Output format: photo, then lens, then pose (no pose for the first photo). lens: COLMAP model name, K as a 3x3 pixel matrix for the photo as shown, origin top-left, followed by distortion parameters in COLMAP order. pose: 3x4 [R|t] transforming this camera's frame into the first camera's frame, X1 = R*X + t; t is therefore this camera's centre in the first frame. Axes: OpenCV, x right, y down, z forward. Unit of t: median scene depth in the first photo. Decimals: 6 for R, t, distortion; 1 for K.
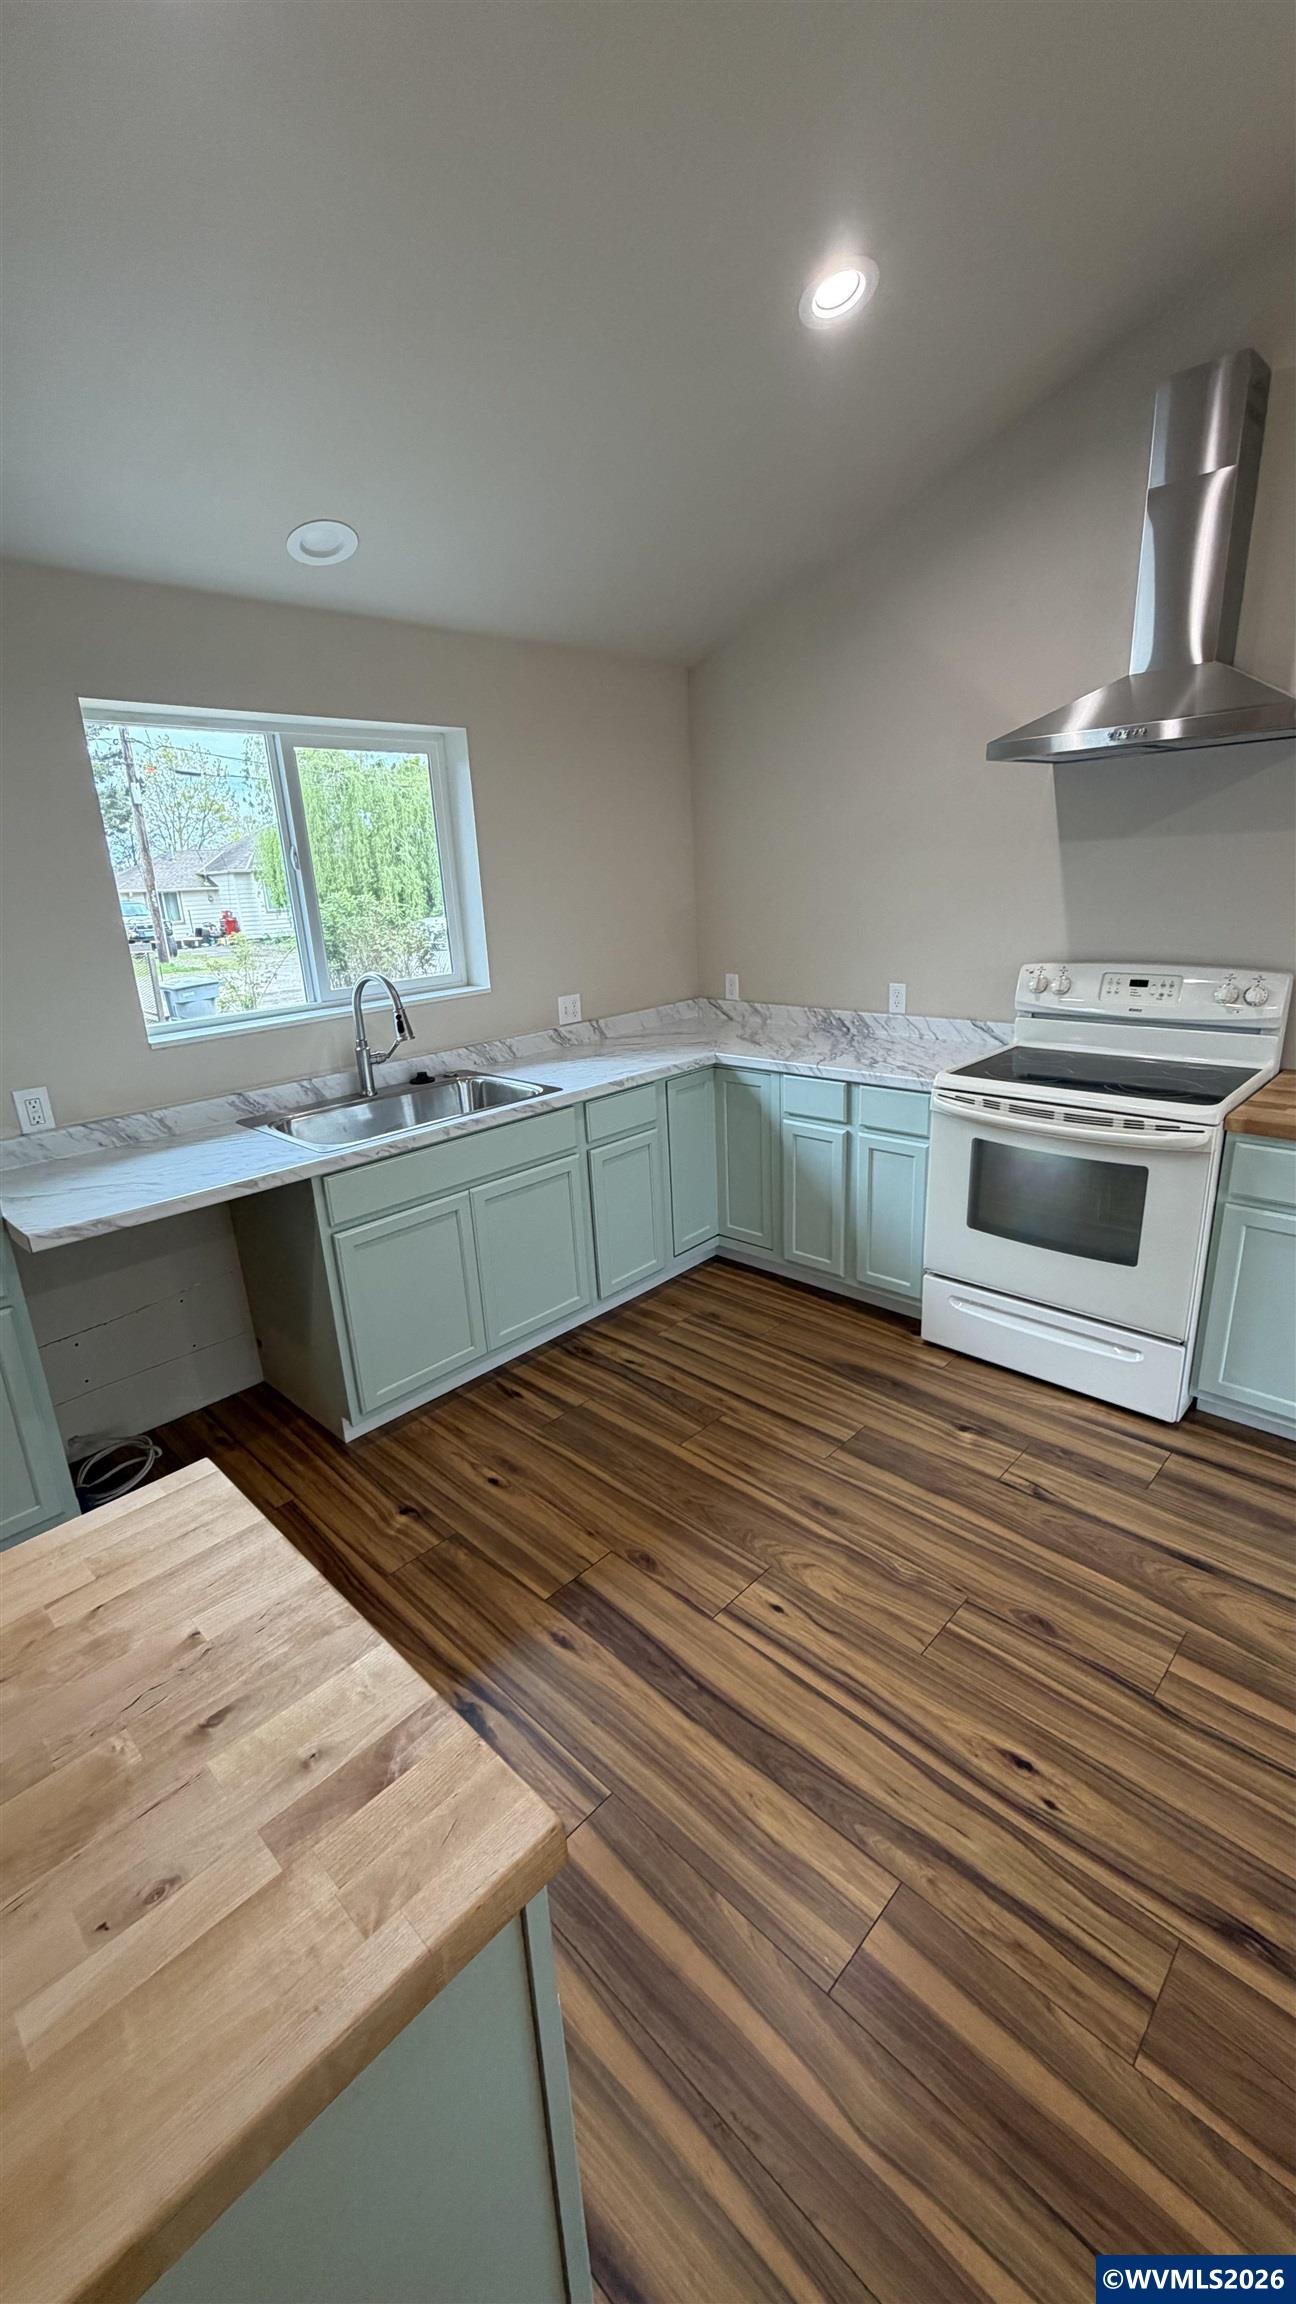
lens RADIAL K [[914.5, 0, 650.9], [0, 914.5, 1148.7], [0, 0, 1]] dist [-0.000050, -0.000089]
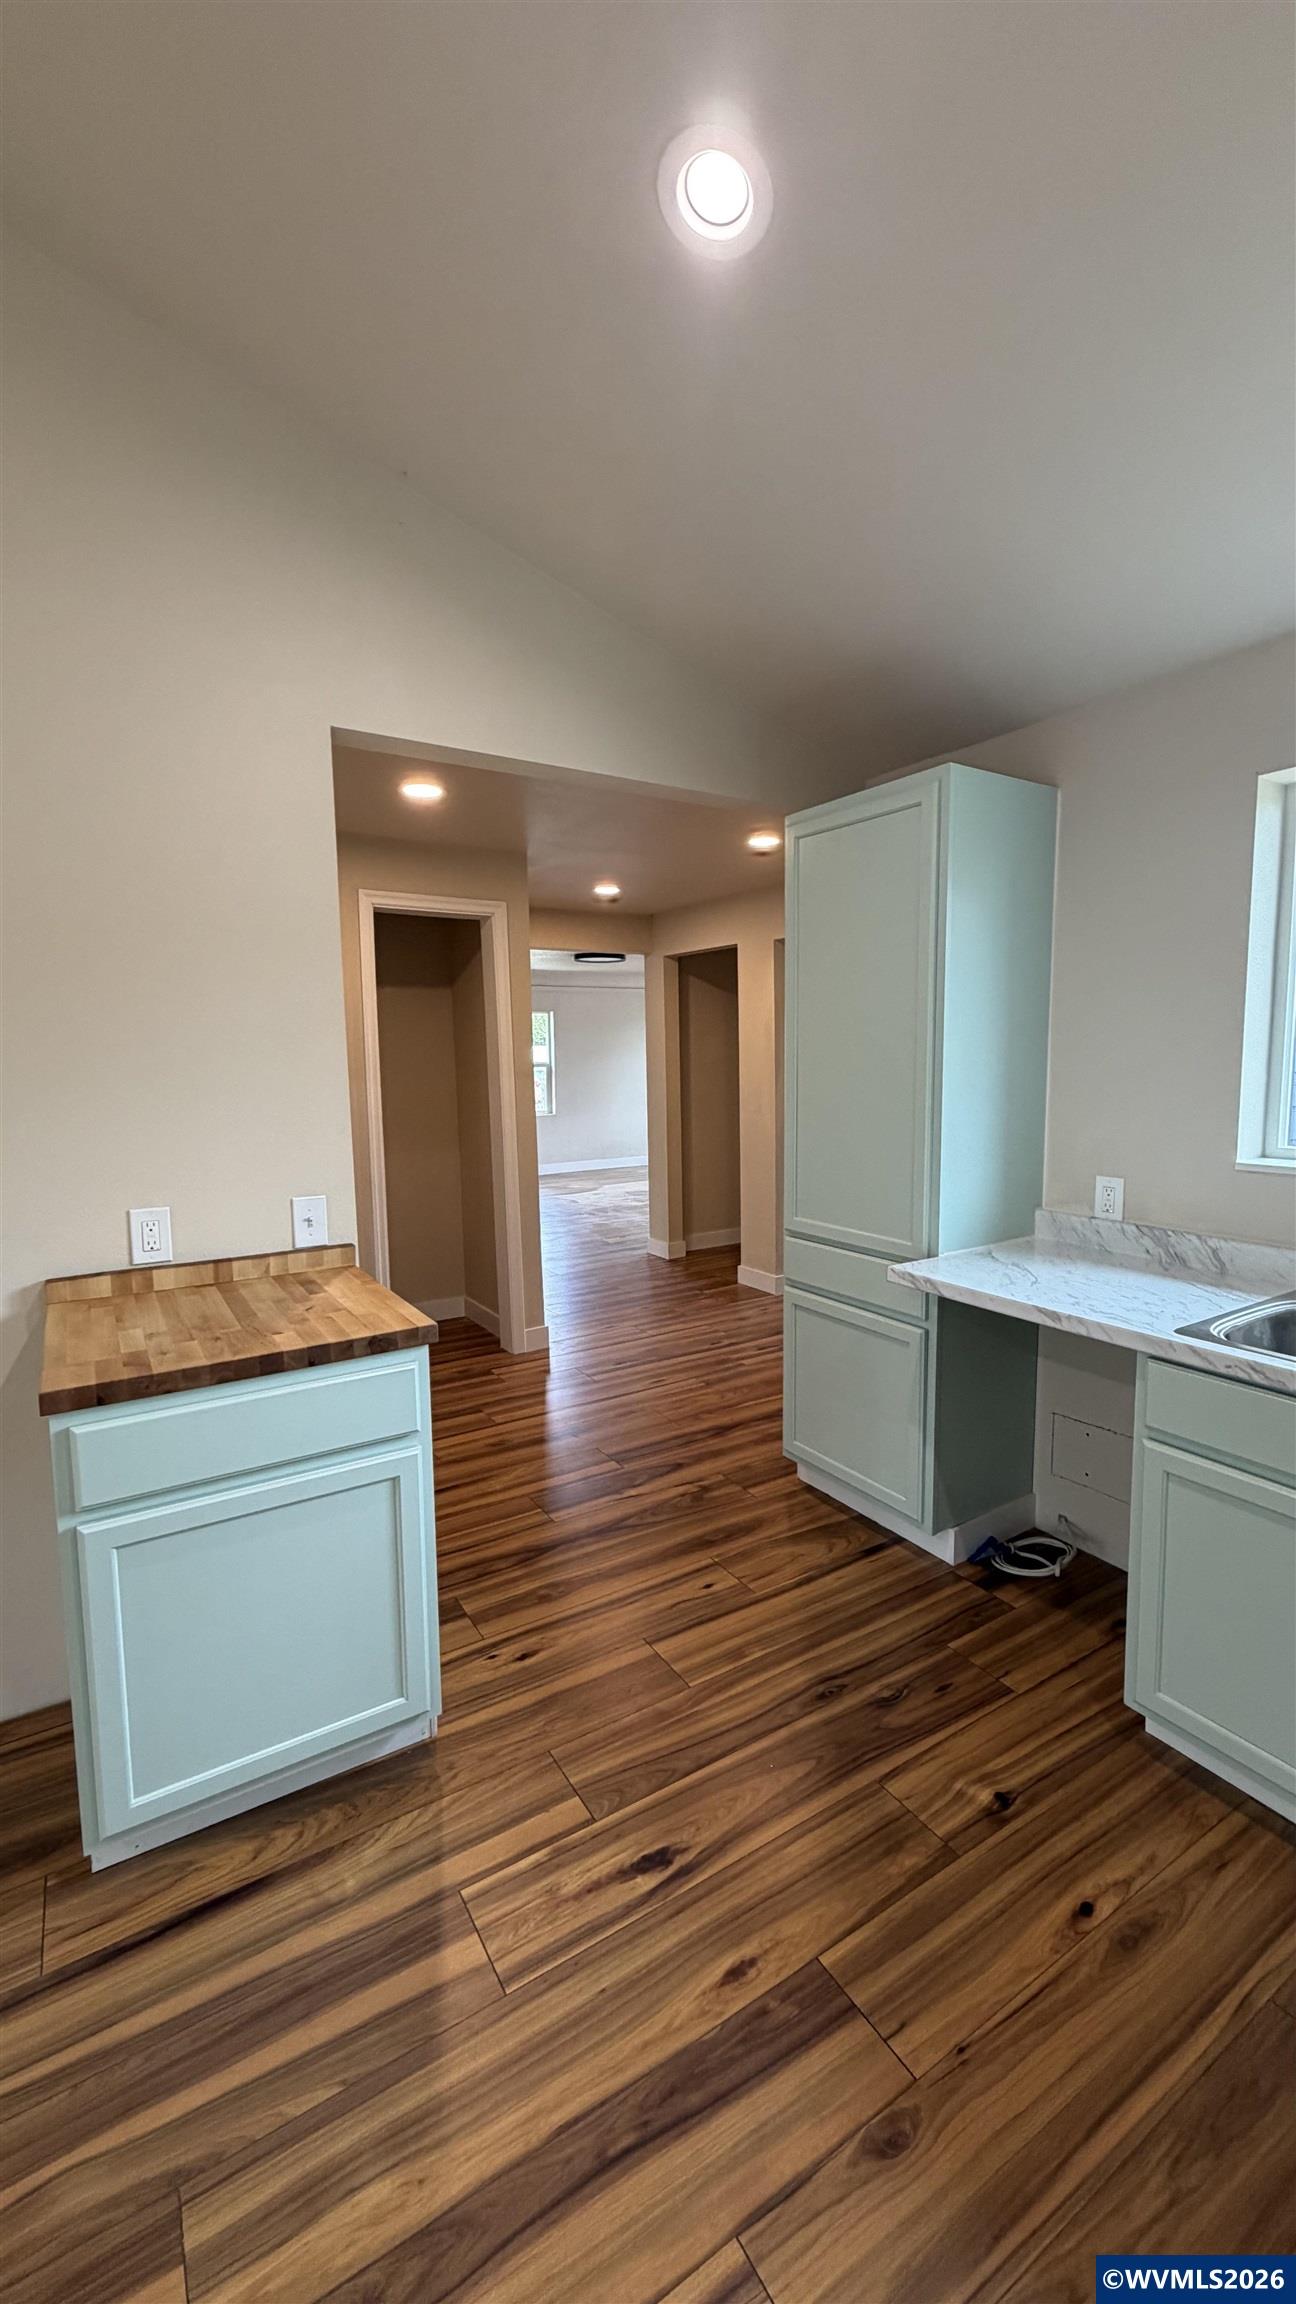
lens RADIAL K [[914.5, 0, 650.9], [0, 914.5, 1148.7], [0, 0, 1]] dist [-0.000050, -0.000089]
pose [[-0.240162, 0.149292, -0.959184, 0.394576], [-0.258323, 0.942646, 0.211397, -0.167513], [0.935730, 0.298549, -0.187822, 0.652943]]
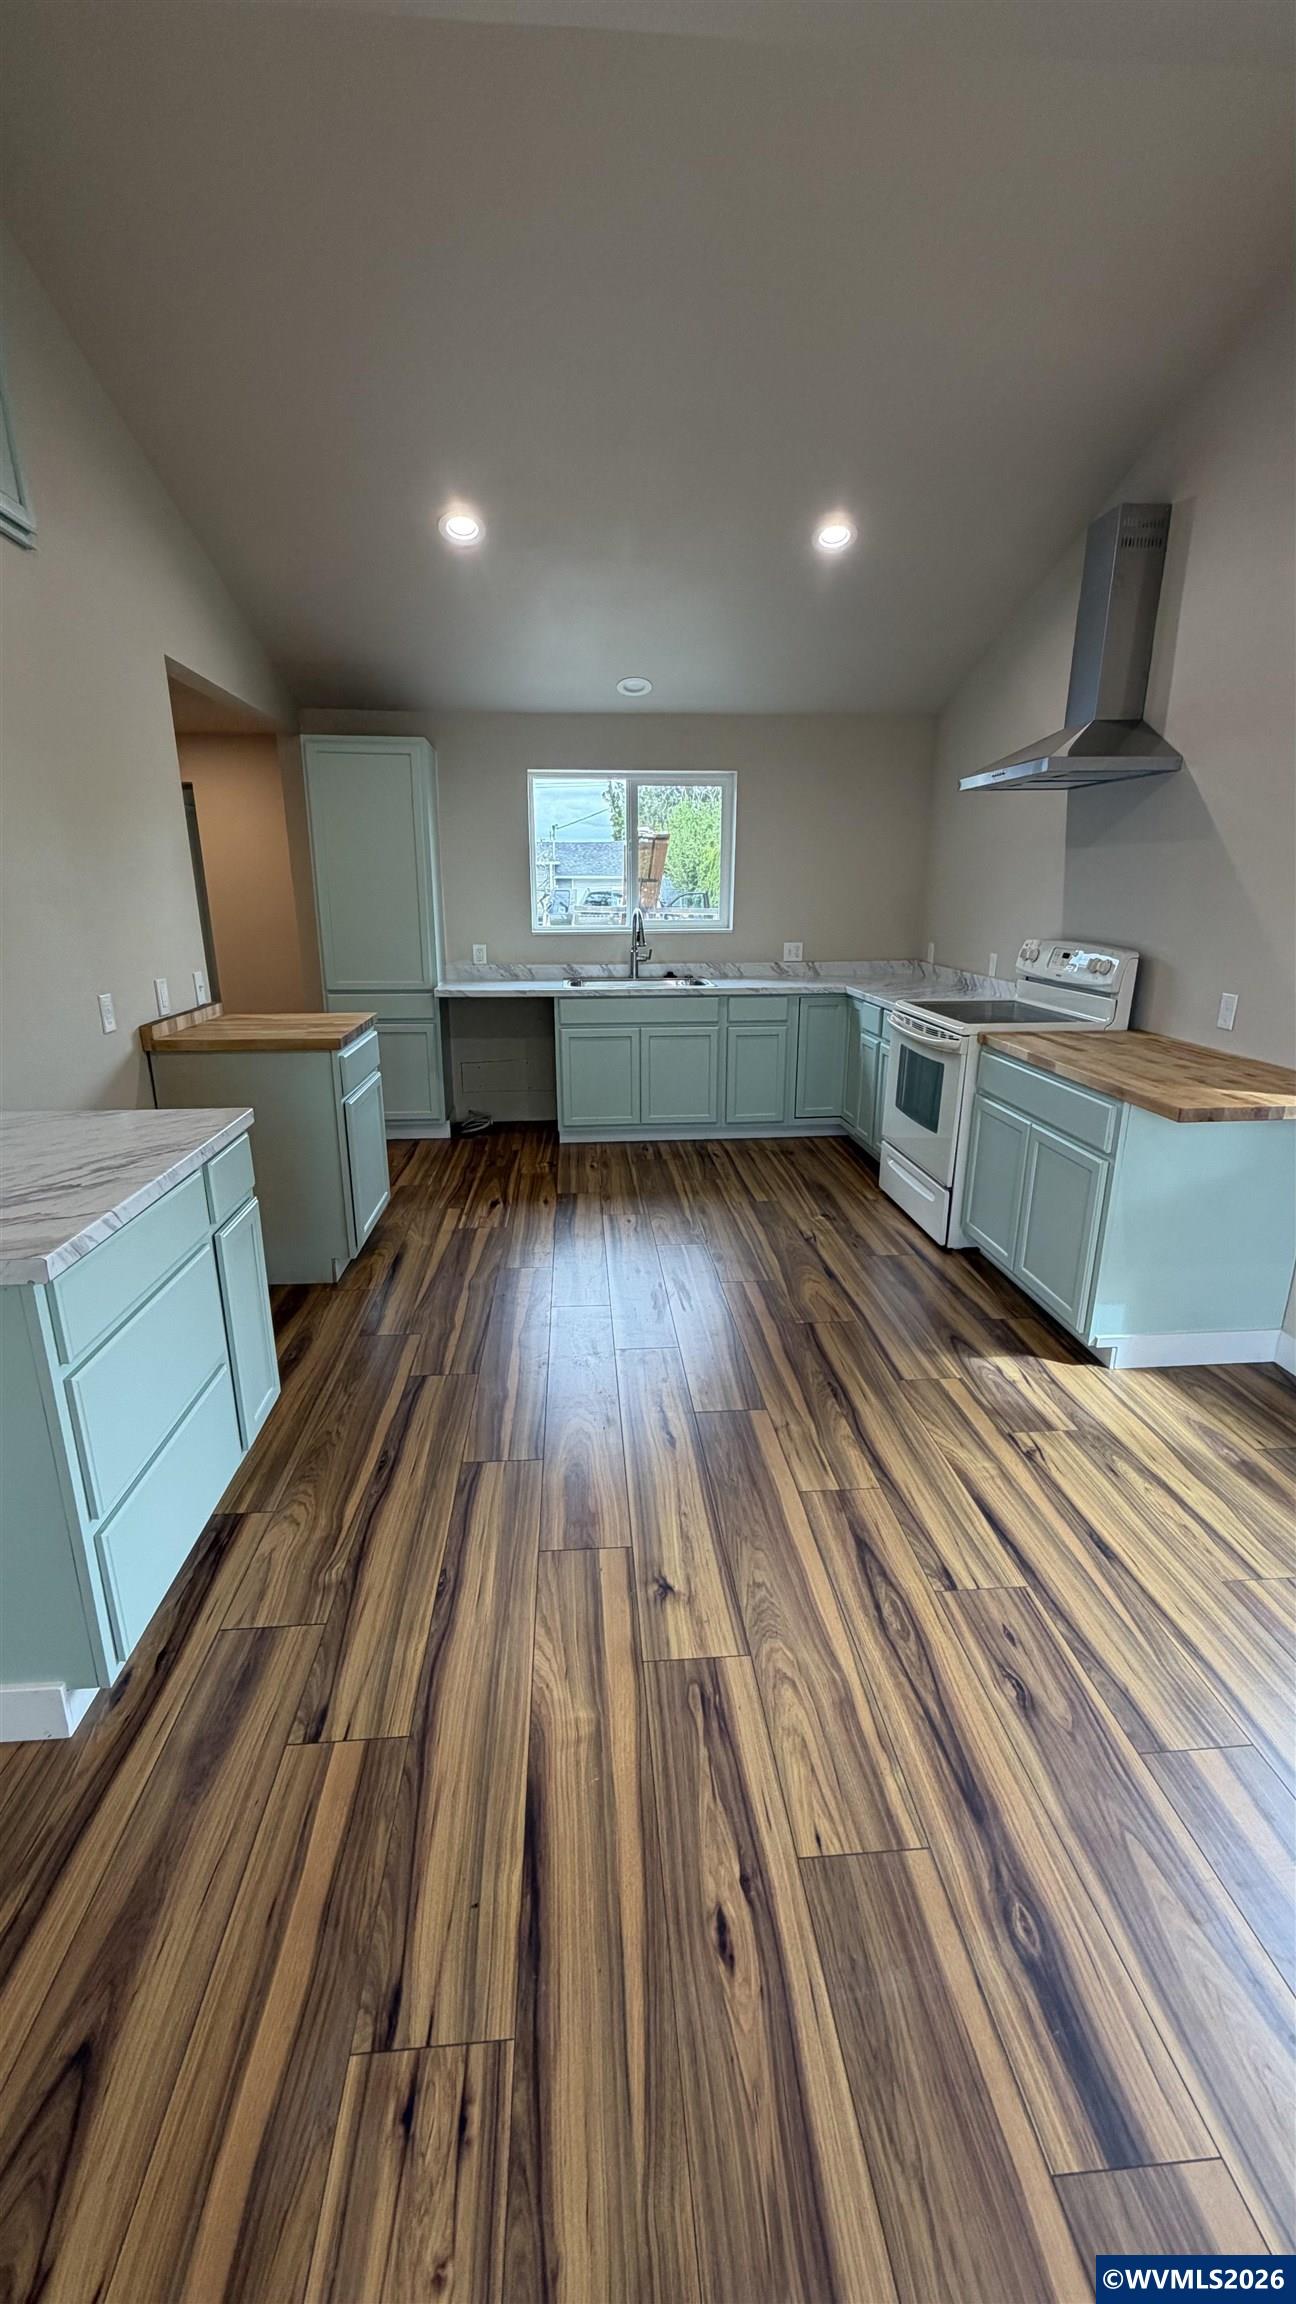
lens RADIAL K [[914.5, 0, 650.9], [0, 914.5, 1148.7], [0, 0, 1]] dist [-0.000050, -0.000089]
pose [[0.754467, 0.229116, -0.615048, 1.057463], [-0.227819, 0.970247, 0.081973, 0.132321], [0.615530, 0.078274, 0.784217, -0.431629]]
